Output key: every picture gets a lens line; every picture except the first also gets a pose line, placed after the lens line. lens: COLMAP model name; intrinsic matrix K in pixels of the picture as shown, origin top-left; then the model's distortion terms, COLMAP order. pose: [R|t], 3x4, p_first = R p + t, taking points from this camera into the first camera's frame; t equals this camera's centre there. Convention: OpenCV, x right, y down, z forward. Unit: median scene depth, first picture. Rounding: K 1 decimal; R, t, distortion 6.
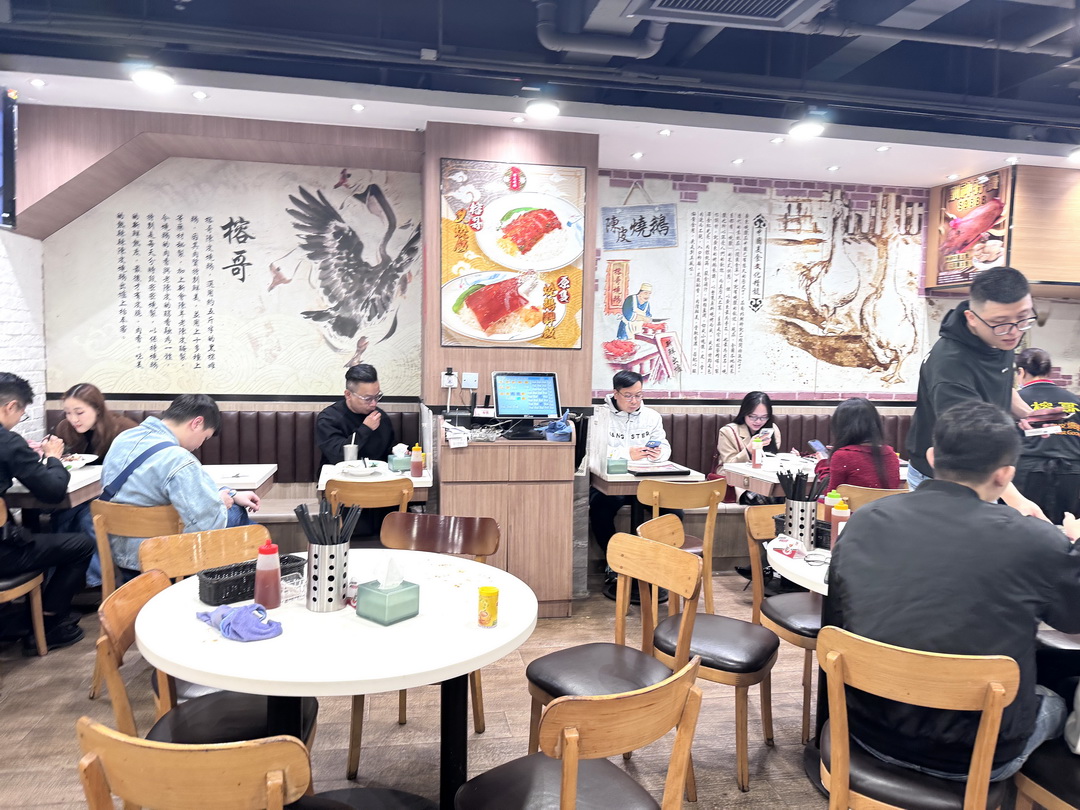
lens RADIAL K [[763.9, 0, 534.6], [0, 763.9, 414.5], [0, 0, 1]] dist [-0.000613, -0.042269]
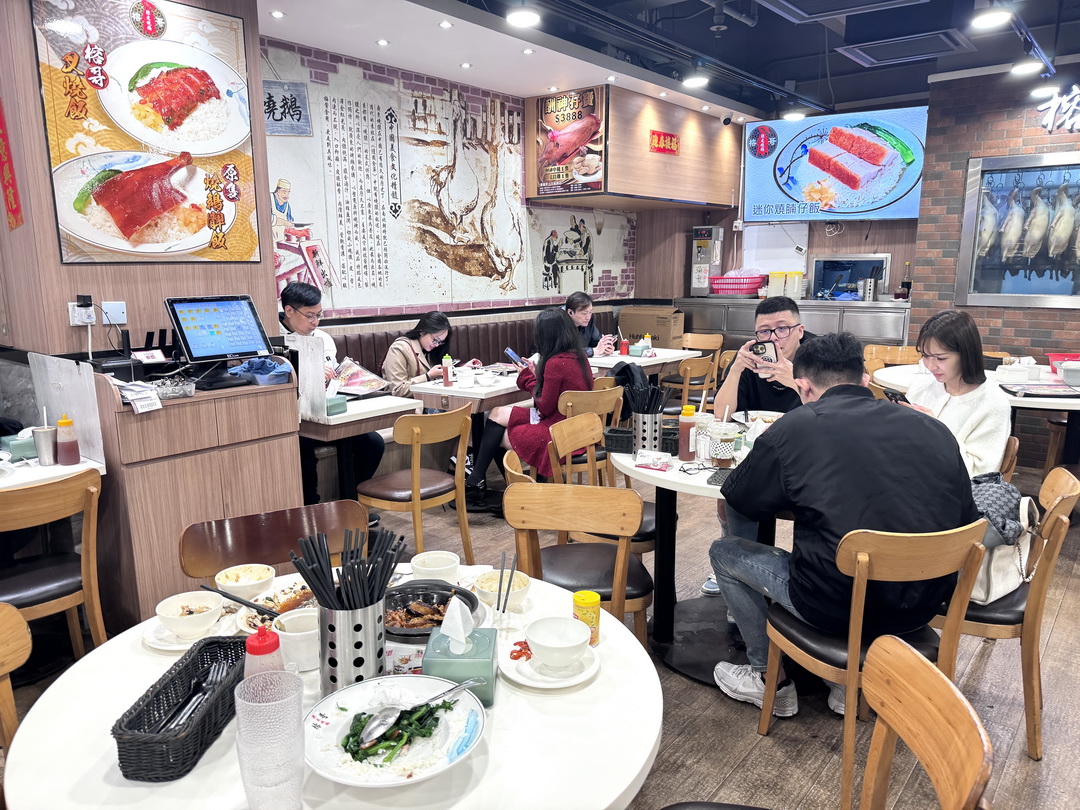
lens RADIAL K [[763.9, 0, 542.9], [0, 763.9, 411.2], [0, 0, 1]] dist [-0.000613, -0.042269]
pose [[0.762865, -0.140259, 0.631161, -0.196246], [0.069450, 0.988315, 0.135686, -0.018604], [-0.642817, -0.059676, 0.763691, 0.184160]]
